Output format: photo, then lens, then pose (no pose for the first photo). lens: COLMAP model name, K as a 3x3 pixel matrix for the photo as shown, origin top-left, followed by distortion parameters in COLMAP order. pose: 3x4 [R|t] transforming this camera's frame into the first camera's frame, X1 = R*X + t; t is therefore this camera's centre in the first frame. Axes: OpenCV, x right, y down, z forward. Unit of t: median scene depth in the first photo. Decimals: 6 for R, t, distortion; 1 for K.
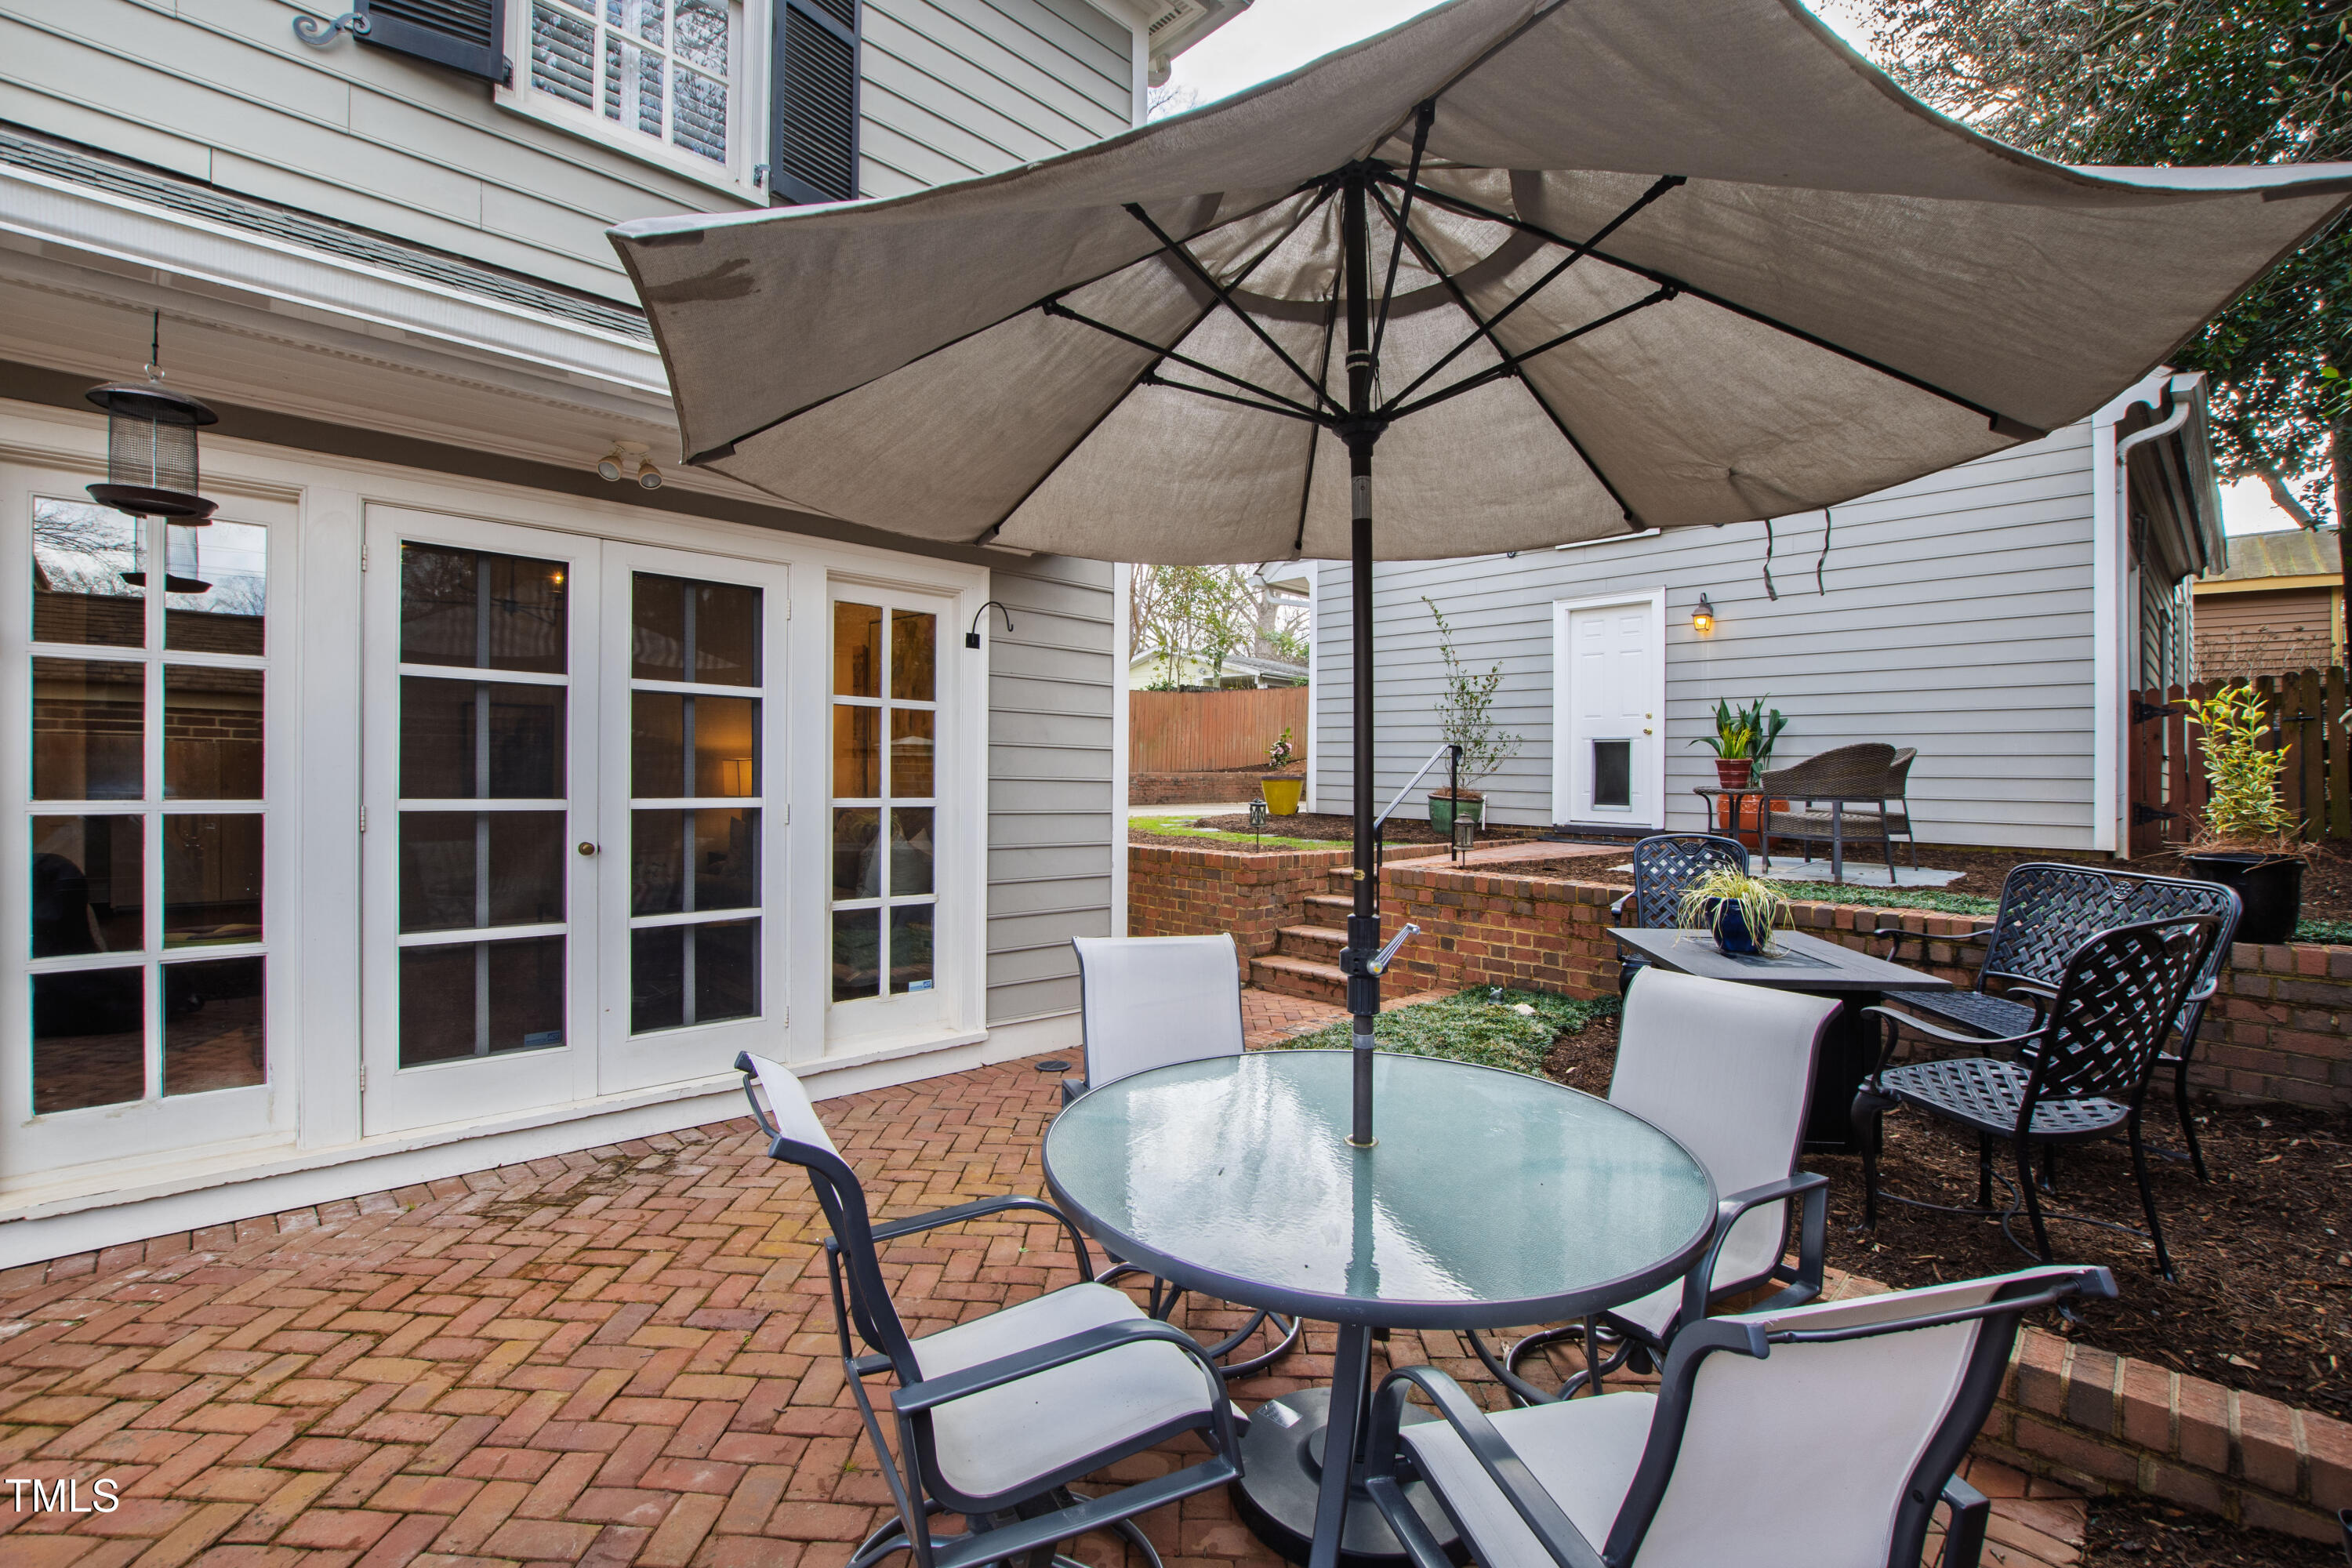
lens RADIAL K [[1044.2, 0, 1177.9], [0, 1044.2, 790.7], [0, 0, 1]] dist [-0.023765, -0.000166]
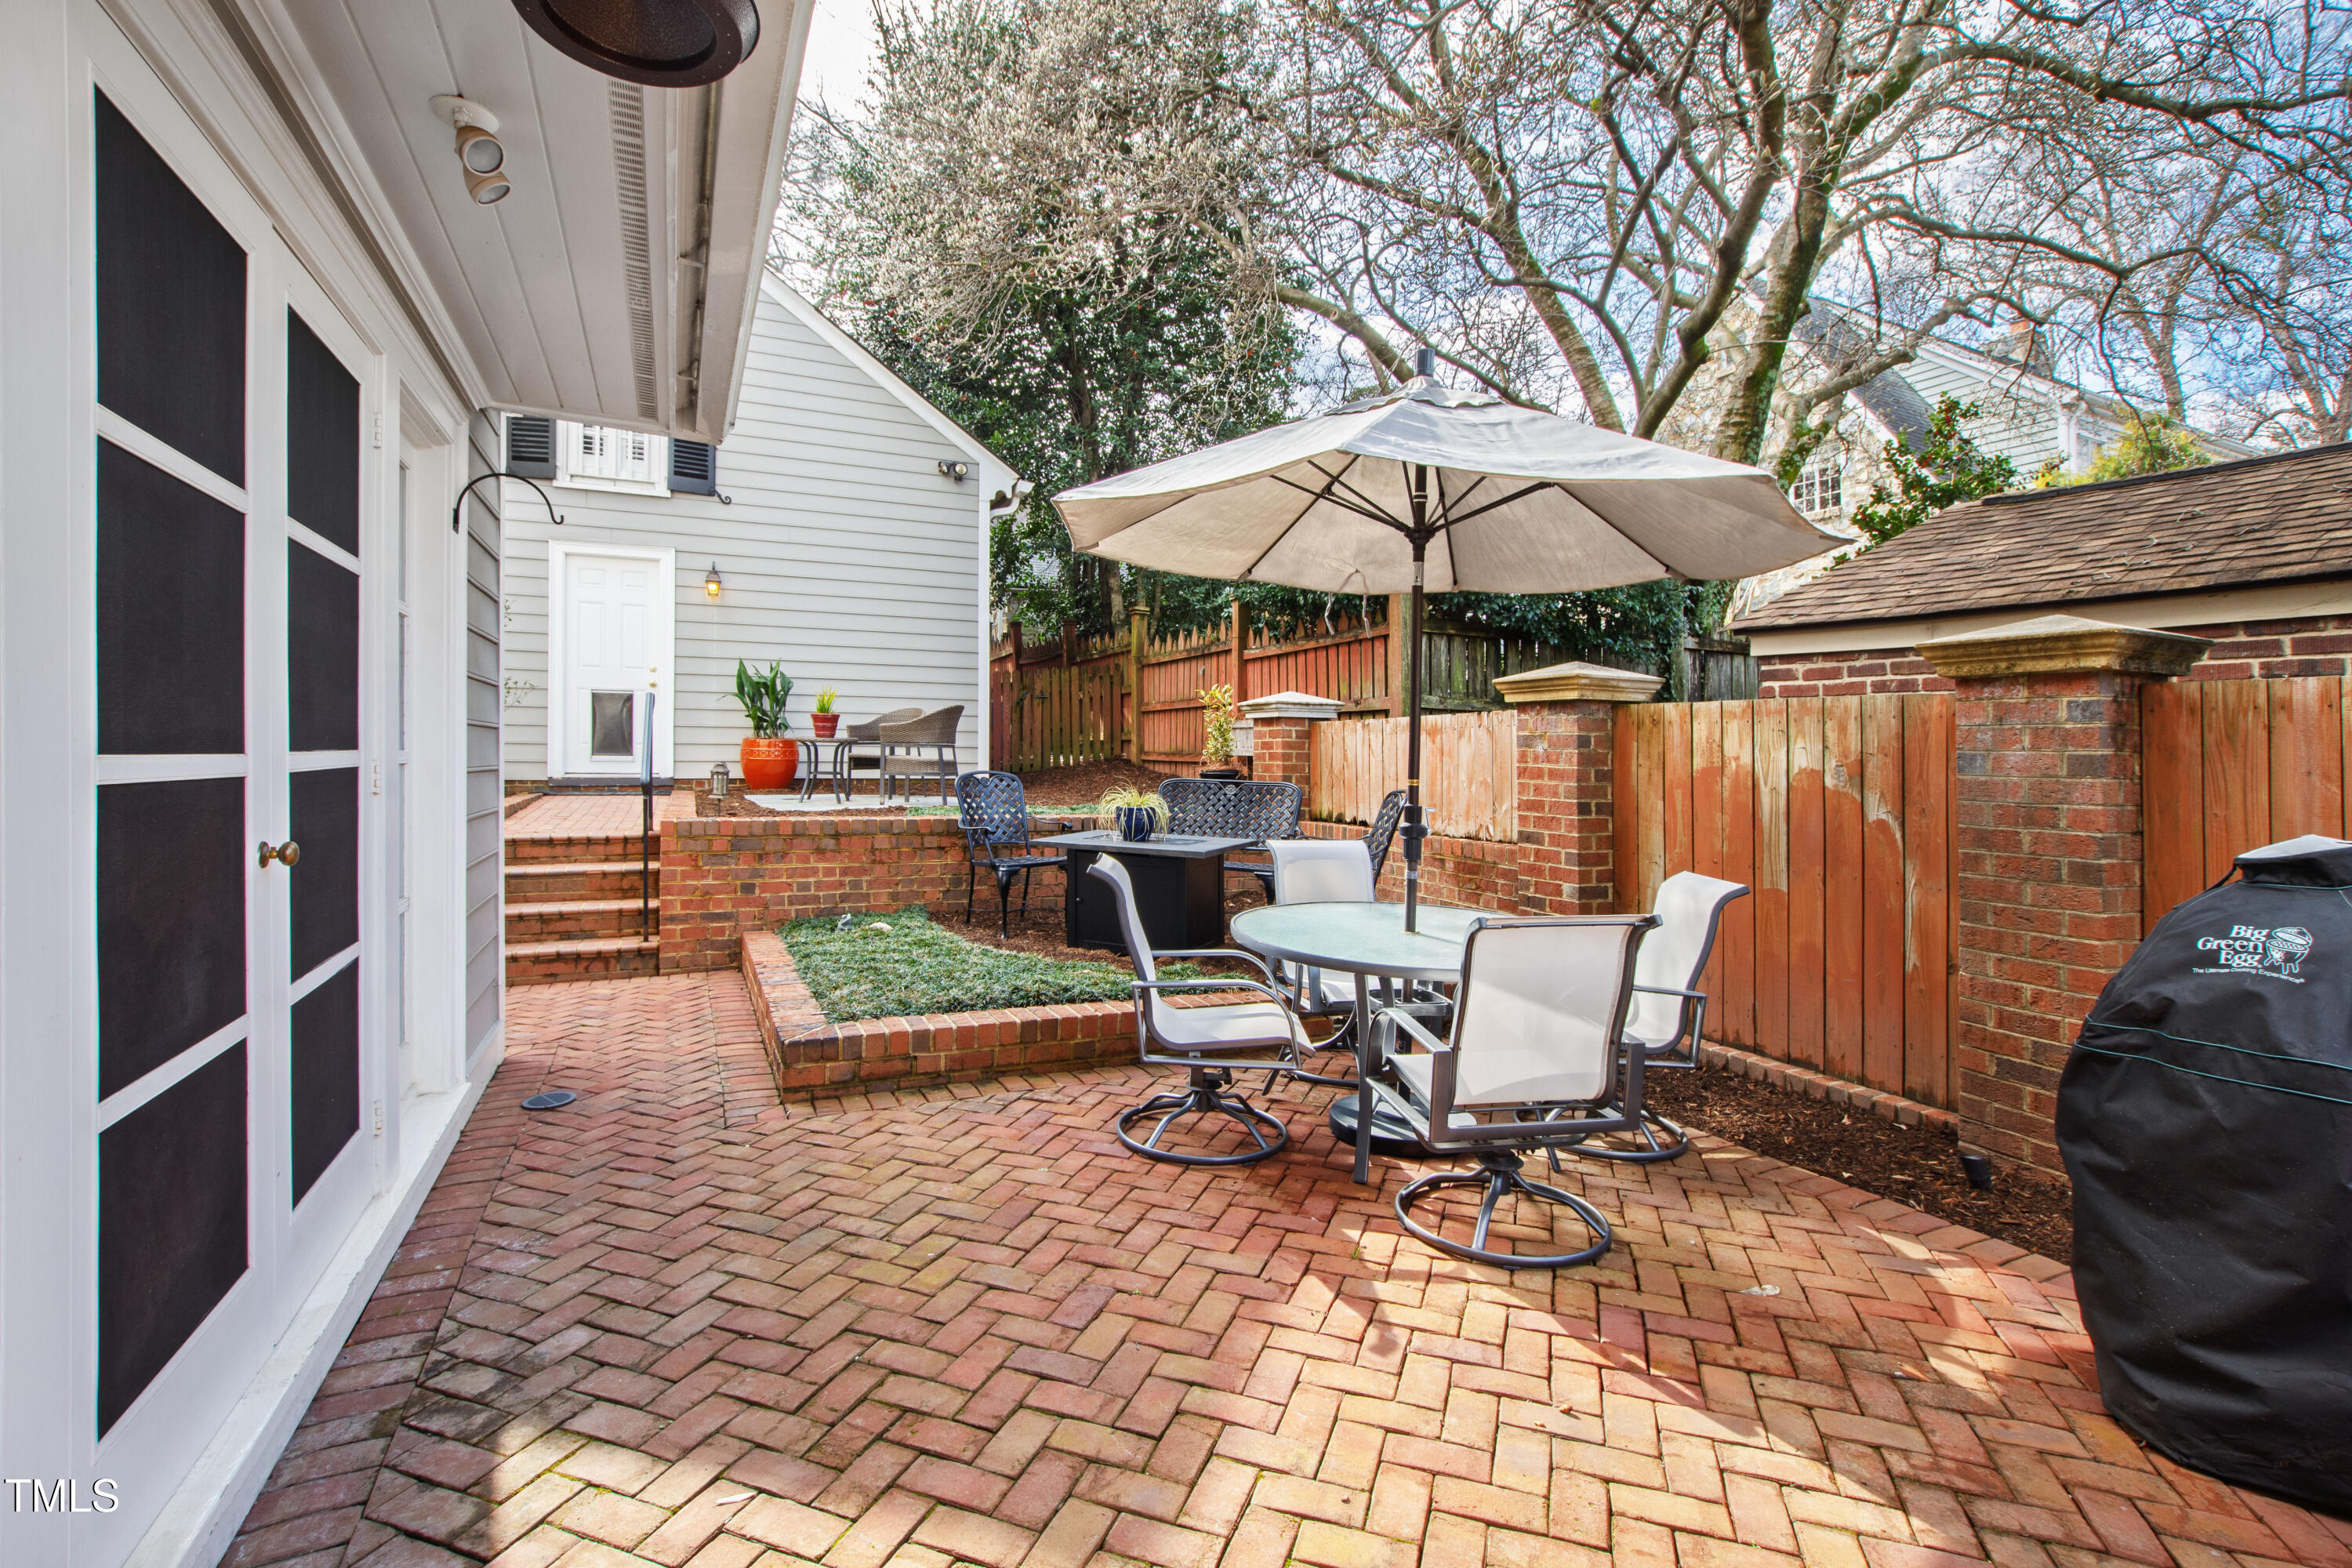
lens RADIAL K [[1029.8, 0, 1152.8], [0, 1029.8, 766.2], [0, 0, 1]] dist [0.001009, -0.000258]
pose [[0.343614, -0.023852, 0.938808, -0.586325], [0.003025, 0.999700, 0.024292, 0.002579], [-0.939106, -0.005507, 0.343583, 0.288239]]
